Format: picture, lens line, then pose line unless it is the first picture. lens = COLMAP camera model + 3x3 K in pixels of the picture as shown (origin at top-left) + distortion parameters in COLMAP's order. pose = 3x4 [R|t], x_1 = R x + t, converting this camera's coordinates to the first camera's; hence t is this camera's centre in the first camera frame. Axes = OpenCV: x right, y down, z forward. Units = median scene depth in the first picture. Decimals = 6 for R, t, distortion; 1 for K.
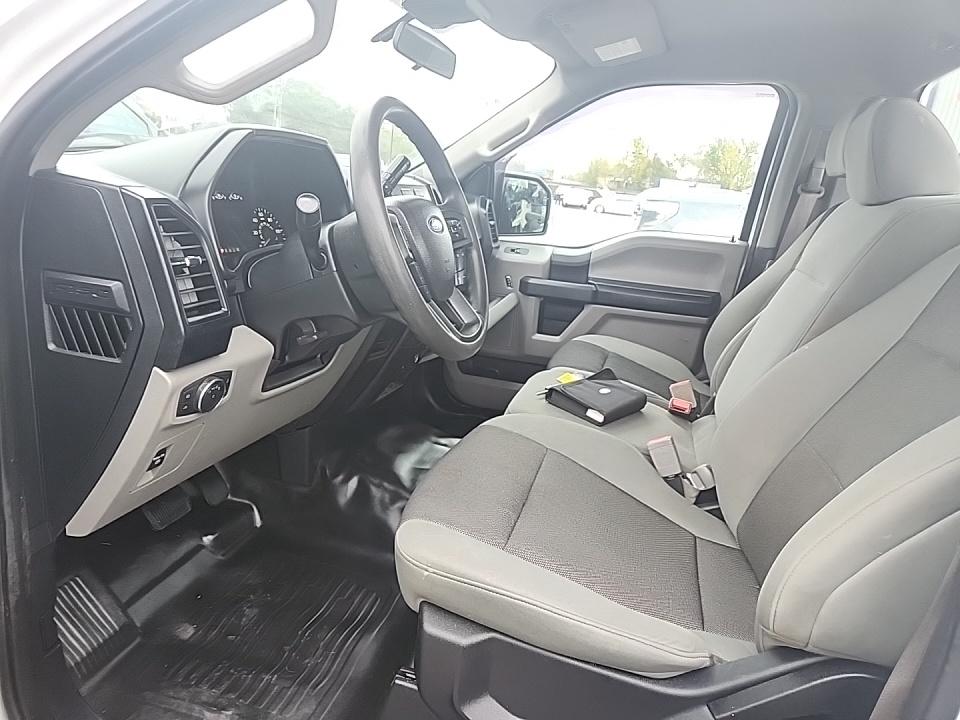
lens RADIAL K [[646.2, 0, 477.0], [0, 646.2, 372.7], [0, 0, 1]] dist [0.051593, -0.039986]
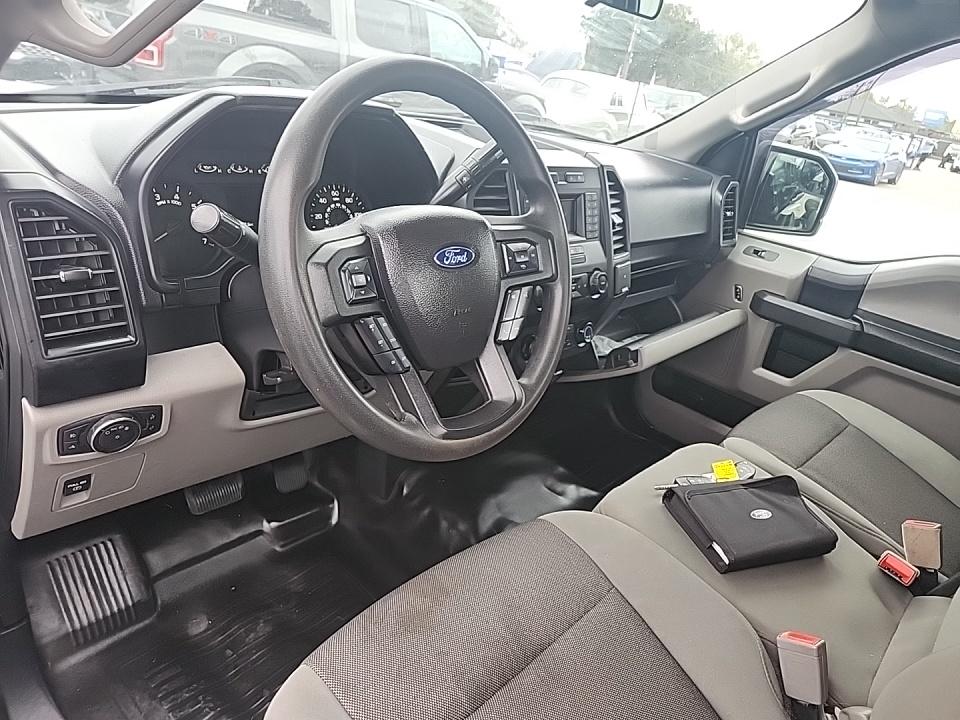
lens RADIAL K [[646.2, 0, 477.0], [0, 646.2, 372.7], [0, 0, 1]] dist [0.051593, -0.039986]
pose [[0.880085, 0.239179, -0.410176, 0.130548], [-0.200756, 0.970289, 0.135039, -0.104145], [0.430288, -0.036501, 0.901954, 0.202605]]
